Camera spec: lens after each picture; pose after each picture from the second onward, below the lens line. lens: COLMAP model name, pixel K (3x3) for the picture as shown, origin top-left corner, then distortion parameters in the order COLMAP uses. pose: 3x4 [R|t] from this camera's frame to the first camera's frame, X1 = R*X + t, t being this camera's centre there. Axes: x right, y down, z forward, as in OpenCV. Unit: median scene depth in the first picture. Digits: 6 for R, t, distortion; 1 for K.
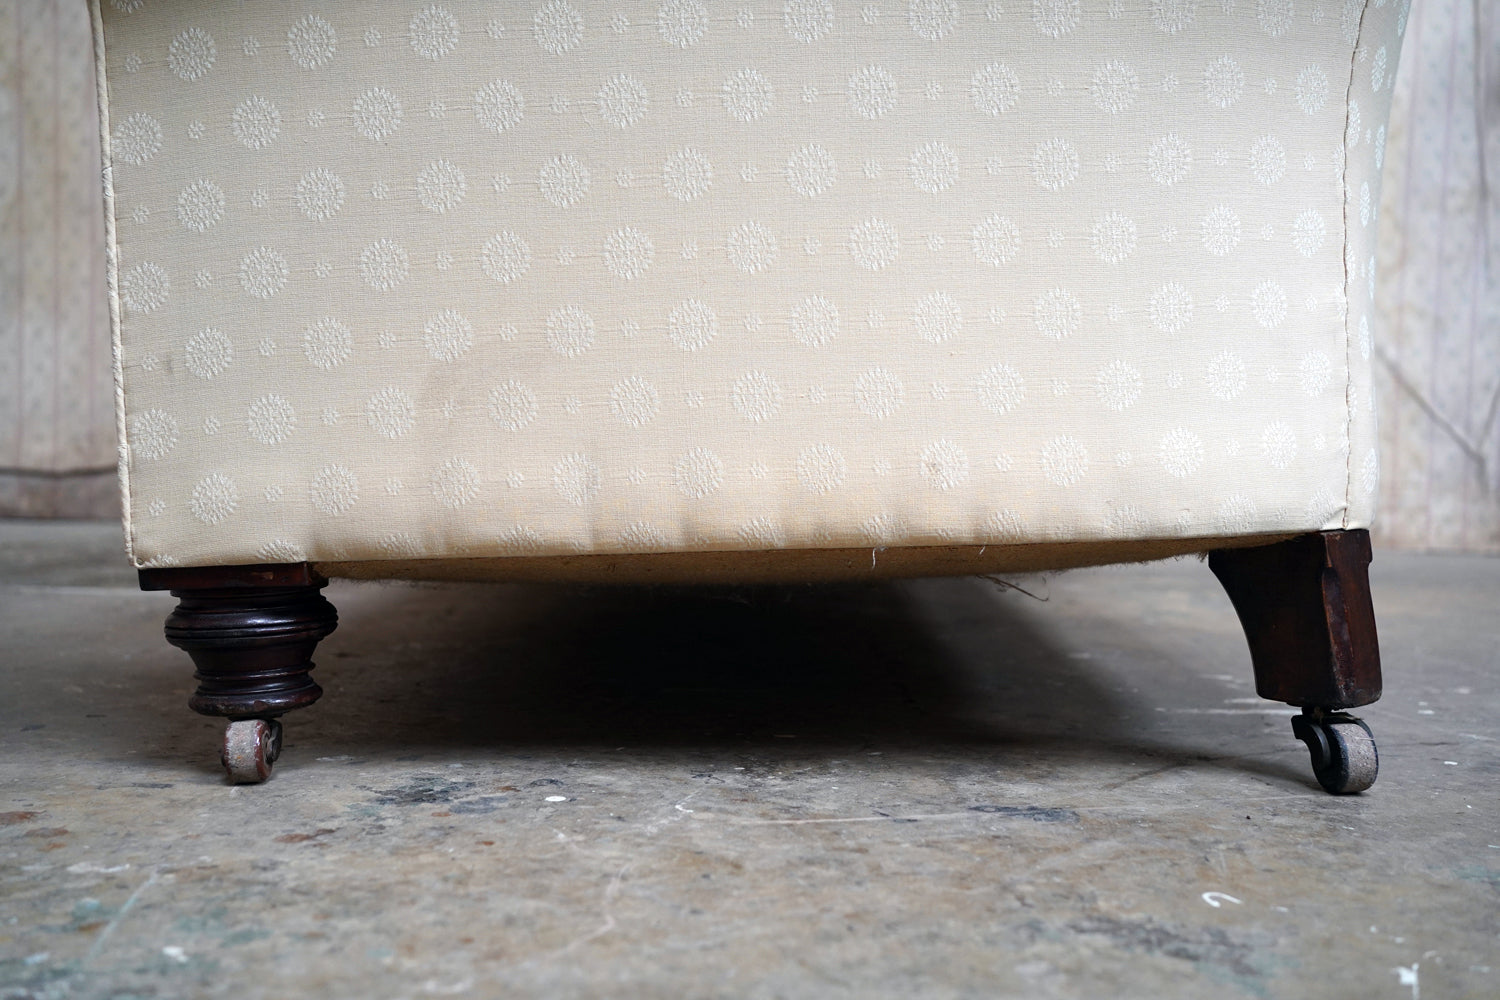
lens RADIAL K [[1518.4, 0, 752.6], [0, 1518.4, 492.3], [0, 0, 1]] dist [-0.042643, 0.201112]
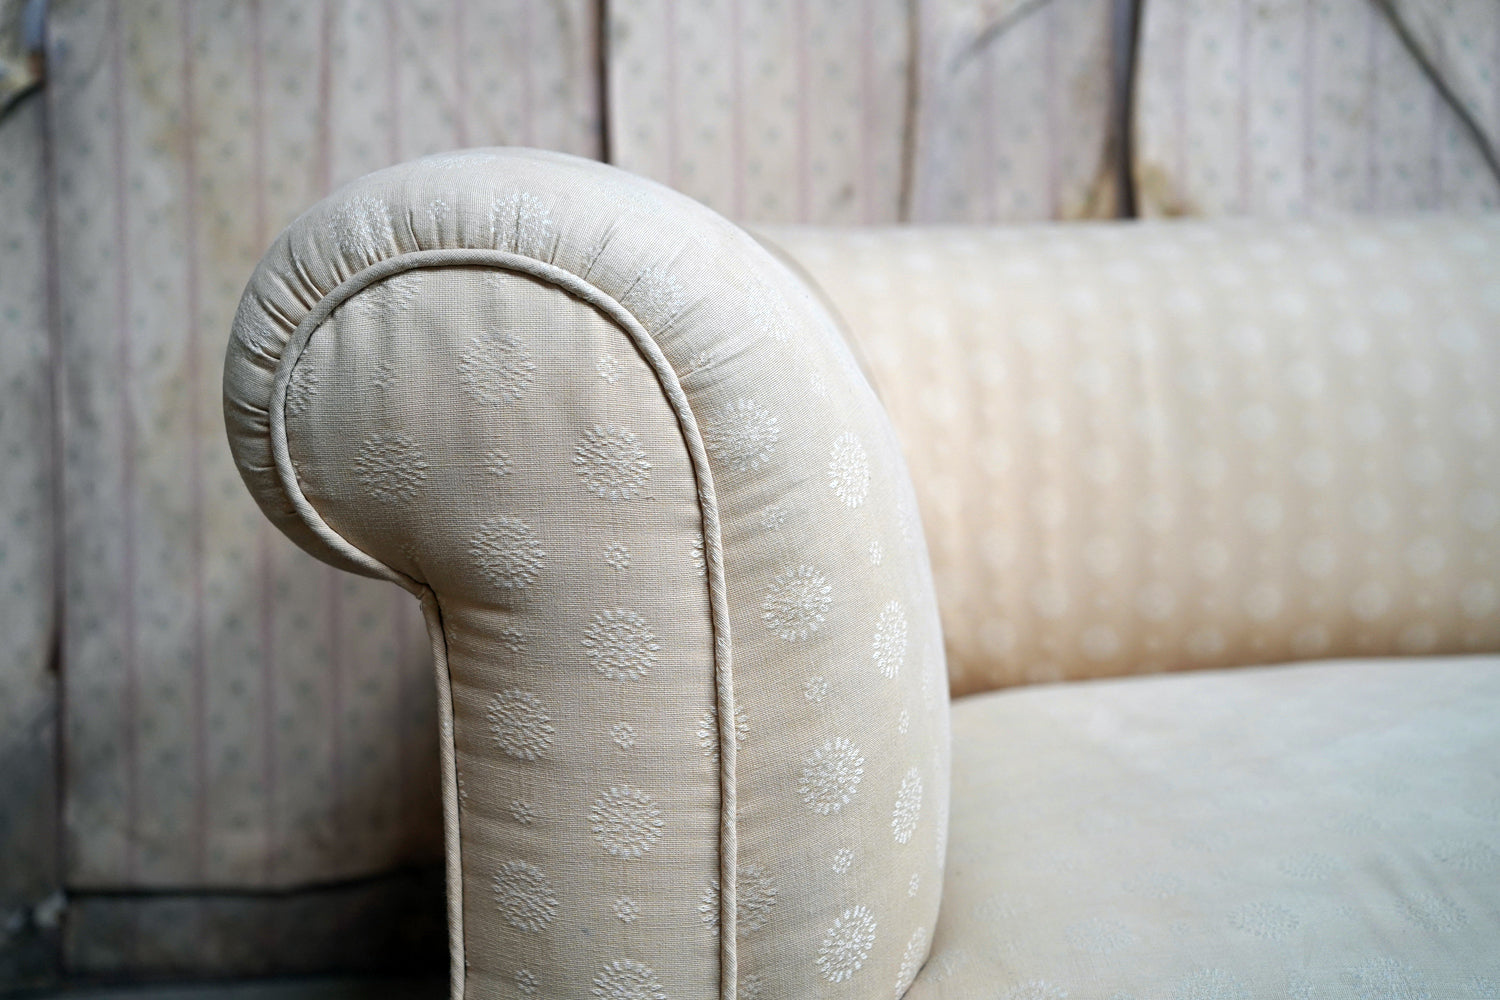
lens RADIAL K [[1518.4, 0, 752.6], [0, 1518.4, 492.3], [0, 0, 1]] dist [-0.042643, 0.201112]
pose [[0.997700, -0.035492, 0.057742, -0.326173], [0.036179, 0.999286, -0.010904, -0.139385], [-0.057314, 0.012968, 0.998272, 0.480184]]
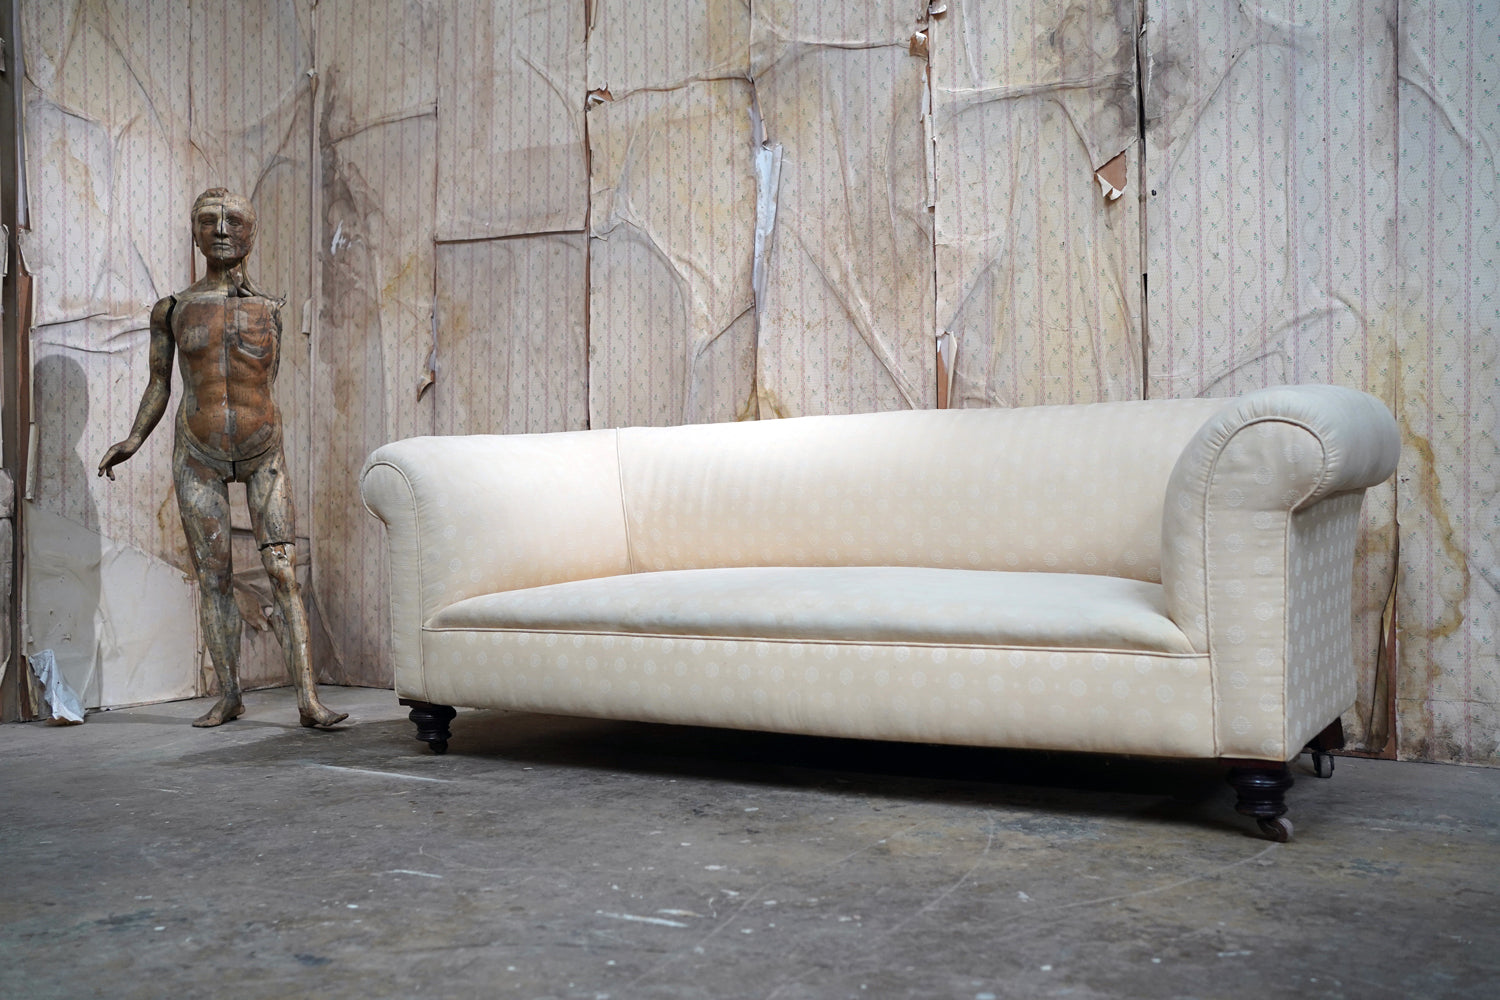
lens RADIAL K [[1518.4, 0, 752.6], [0, 1518.4, 492.3], [0, 0, 1]] dist [-0.042643, 0.201112]
pose [[0.865938, -0.034785, -0.498940, 0.501475], [-0.001739, 0.997363, -0.072553, -0.071610], [0.500148, 0.063694, 0.863594, -0.139160]]
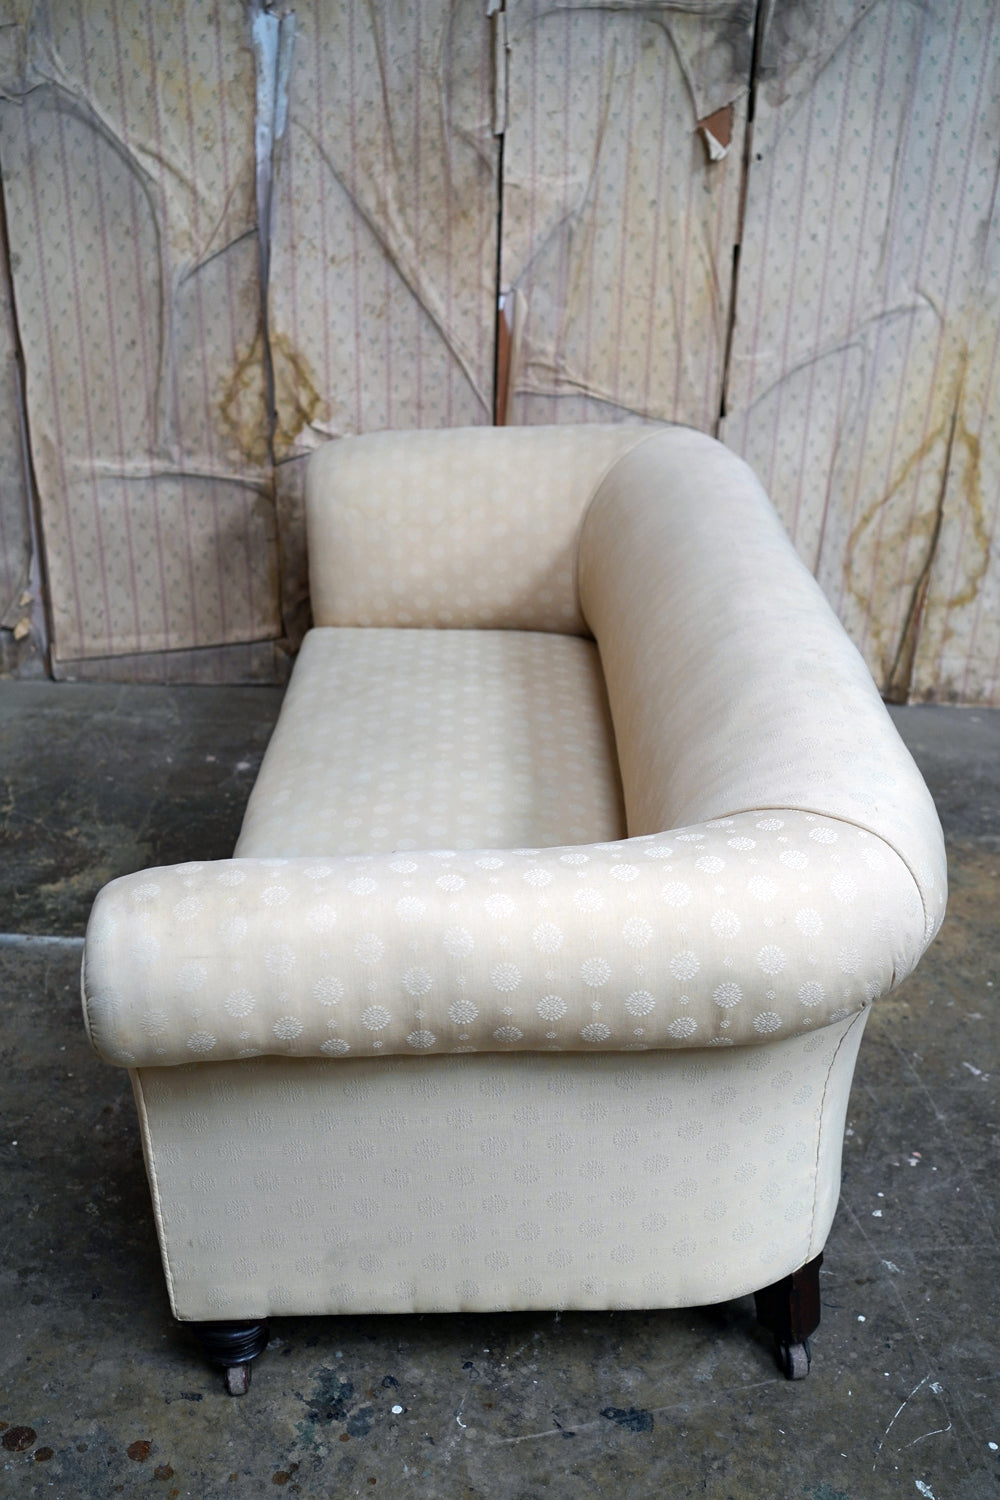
lens RADIAL K [[1518.4, 0, 503.8], [0, 1518.4, 757.0], [0, 0, 1]] dist [-0.042643, 0.201112]
pose [[0.999624, -0.000744, 0.027426, -0.012455], [-0.009953, 0.921702, 0.387771, -0.406581], [-0.025567, -0.387898, 0.921348, -0.155308]]
